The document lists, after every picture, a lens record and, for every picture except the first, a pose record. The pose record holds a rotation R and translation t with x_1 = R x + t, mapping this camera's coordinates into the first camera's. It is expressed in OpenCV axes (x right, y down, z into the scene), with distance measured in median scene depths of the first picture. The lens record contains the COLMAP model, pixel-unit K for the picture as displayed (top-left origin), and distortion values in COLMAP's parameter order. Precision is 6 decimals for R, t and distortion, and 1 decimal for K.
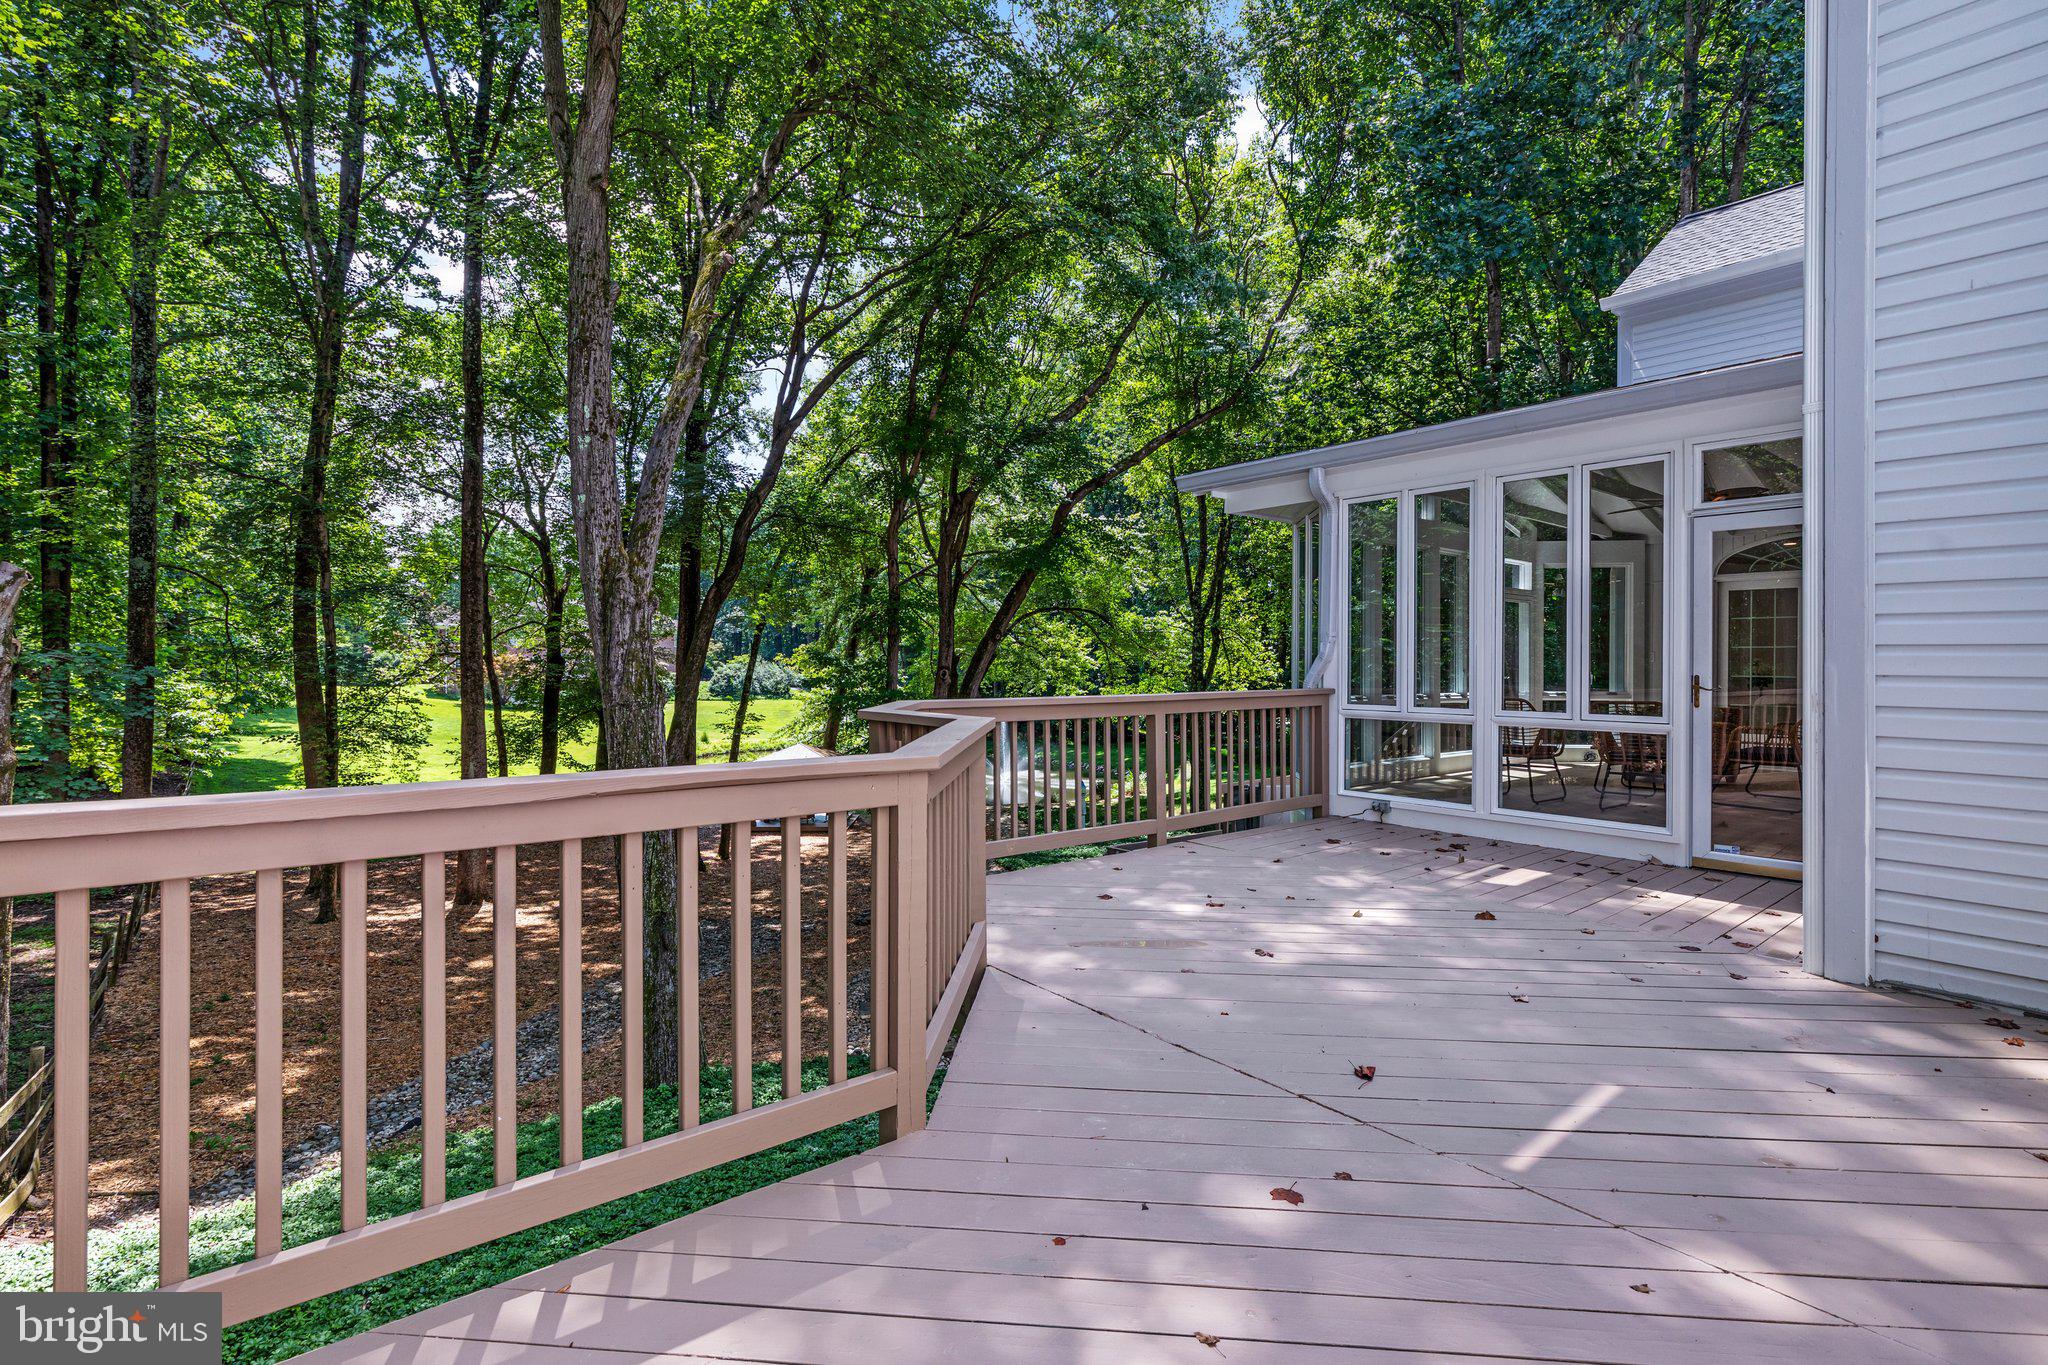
lens RADIAL K [[968.5, 0, 1021.4], [0, 968.5, 661.2], [0, 0, 1]] dist [-0.000073, -0.000024]
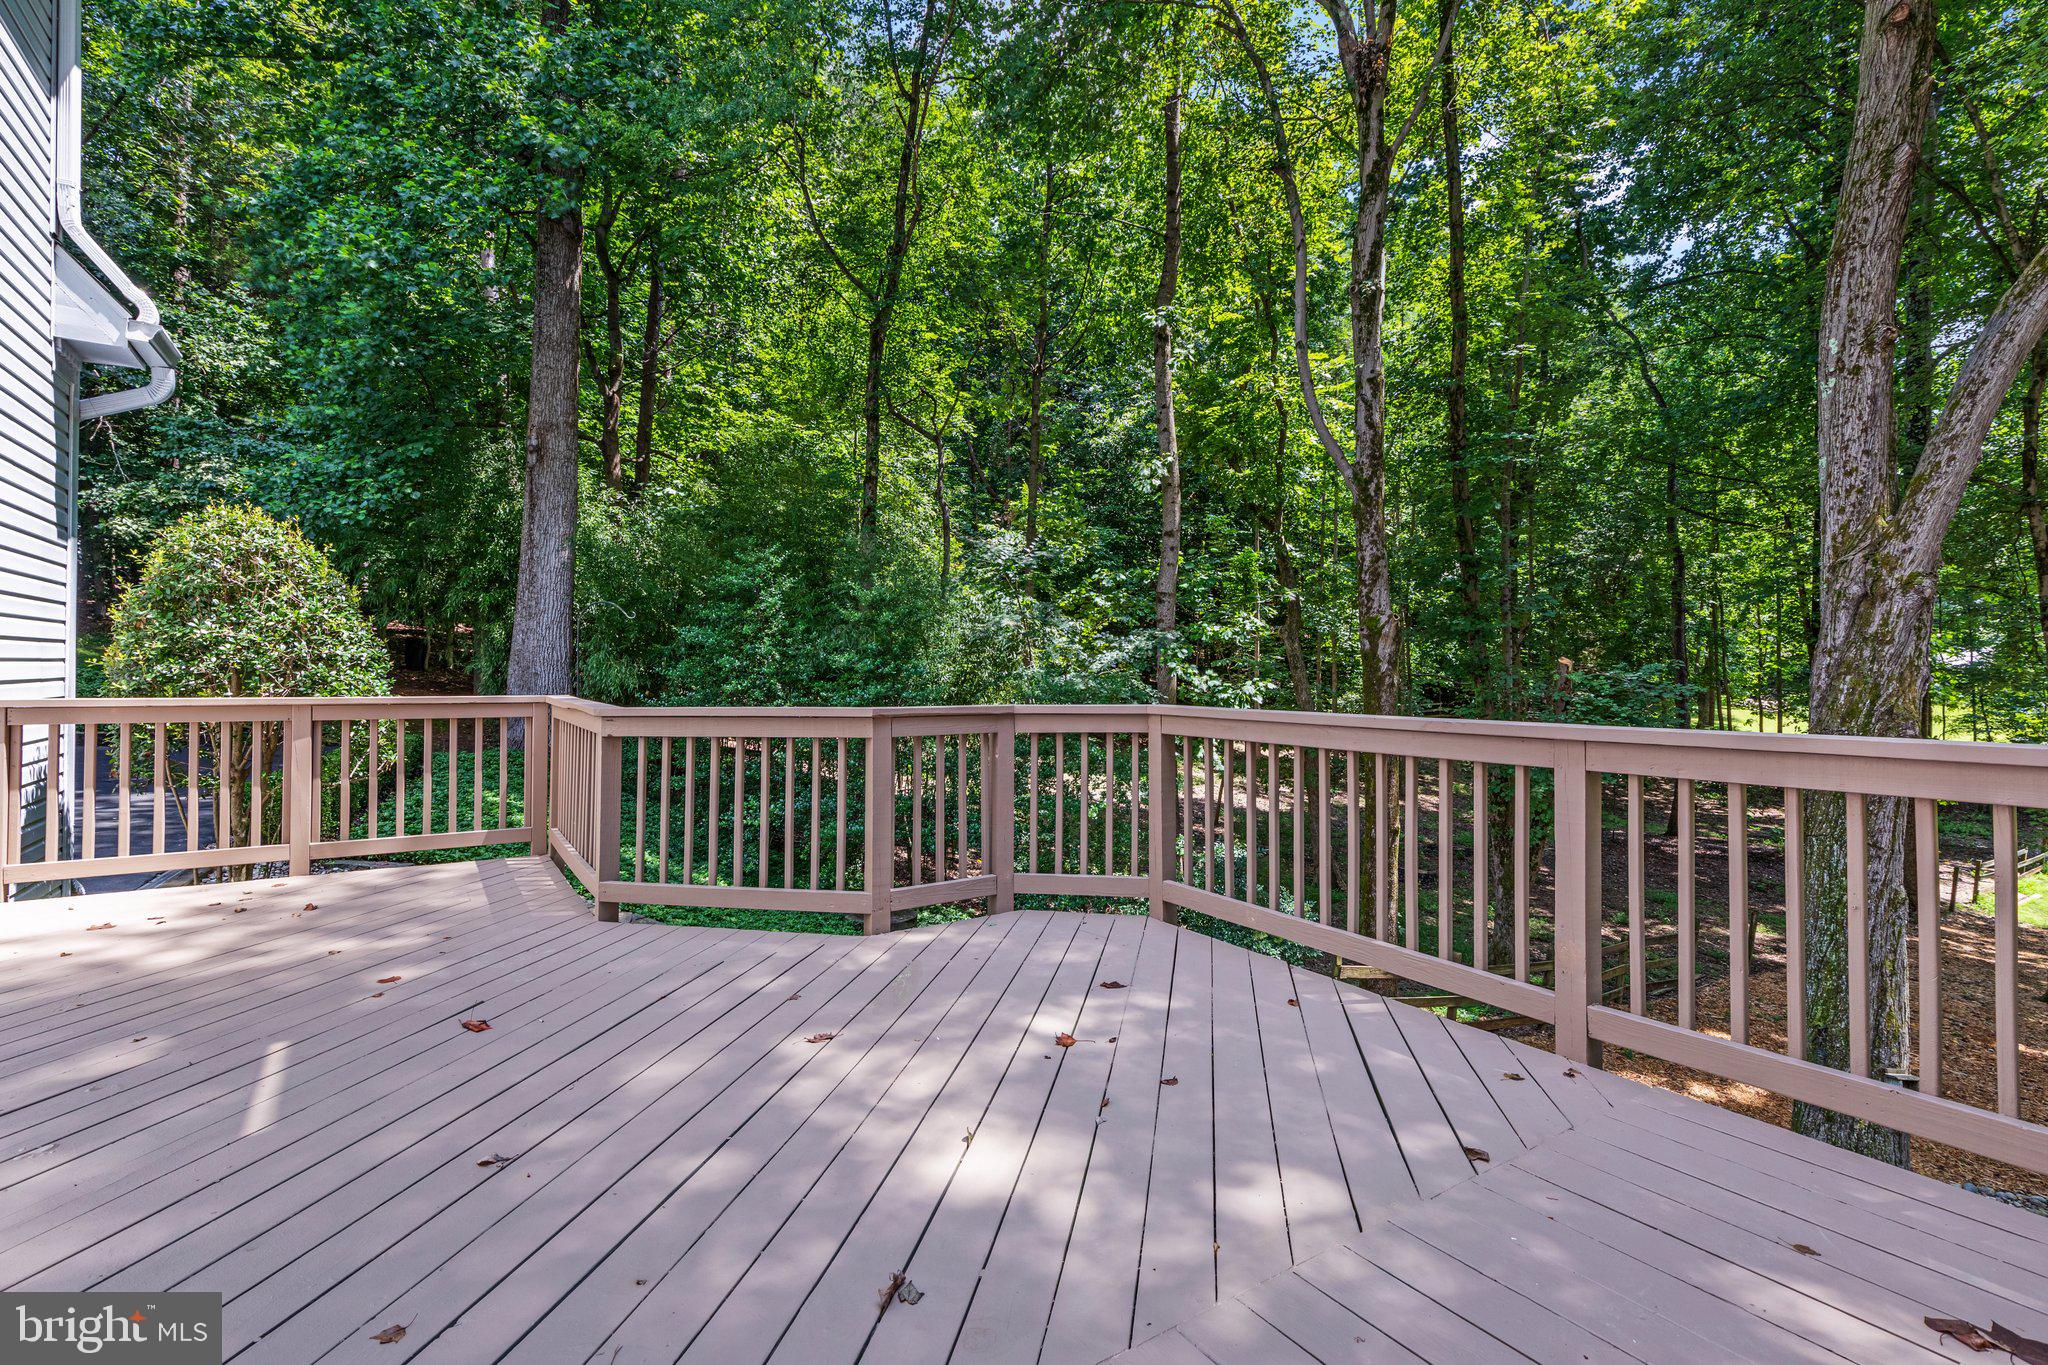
lens RADIAL K [[942.2, 0, 1024.0], [0, 942.2, 682.5], [0, 0, 1]] dist [0.000531, 0.000052]
pose [[-0.109628, -0.006640, -0.993950, 0.519877], [-0.004325, 0.999971, -0.006203, 0.018454], [0.993963, 0.003619, -0.109654, 0.671857]]
